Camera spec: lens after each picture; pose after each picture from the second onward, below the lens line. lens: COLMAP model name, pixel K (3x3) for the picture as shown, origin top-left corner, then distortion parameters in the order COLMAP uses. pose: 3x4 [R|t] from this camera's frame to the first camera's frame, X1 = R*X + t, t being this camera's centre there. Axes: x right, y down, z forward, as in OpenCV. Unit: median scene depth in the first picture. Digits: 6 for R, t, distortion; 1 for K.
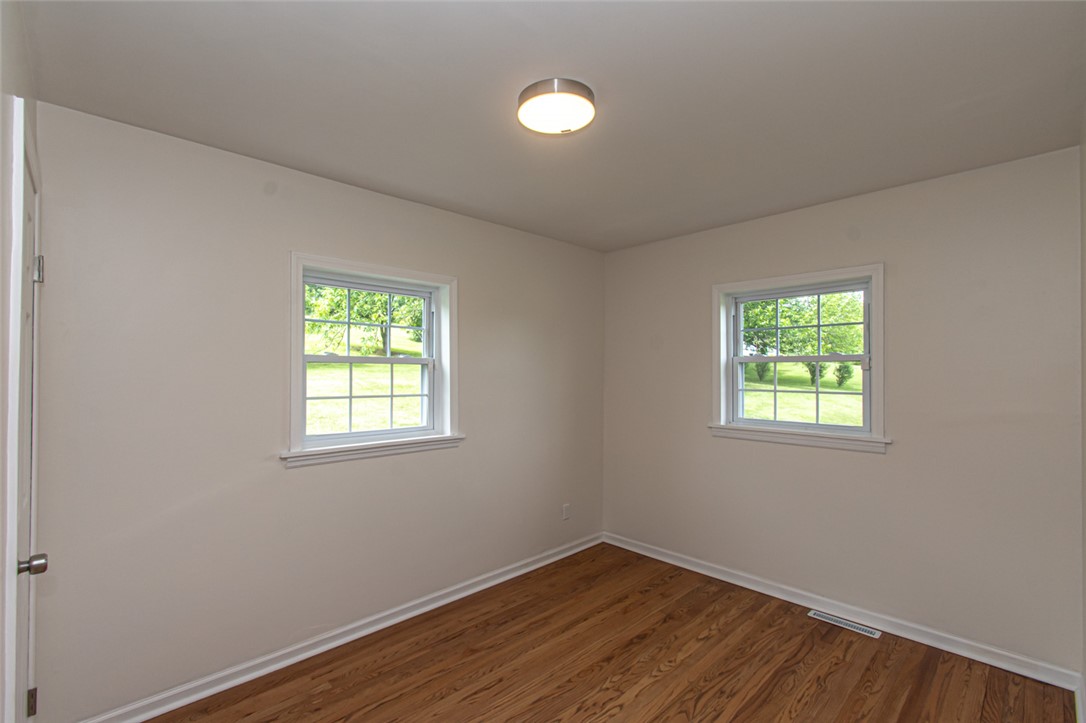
lens RADIAL K [[487.9, 0, 537.5], [0, 487.9, 363.2], [0, 0, 1]] dist [-0.006300, -0.004600]
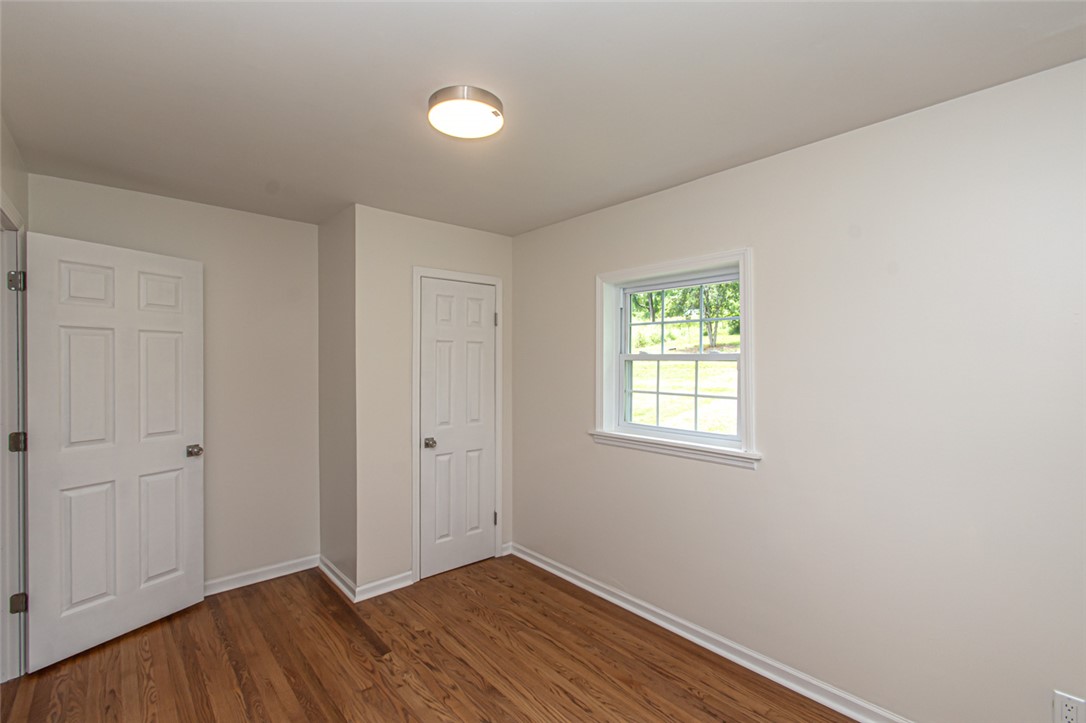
lens RADIAL K [[487.9, 0, 537.9], [0, 487.9, 367.1], [0, 0, 1]] dist [-0.006300, -0.004600]
pose [[-0.078430, -0.007270, -0.996893, 0.736794], [0.008062, 0.999936, -0.007927, 0.020696], [0.996887, -0.008659, -0.078366, 0.872703]]
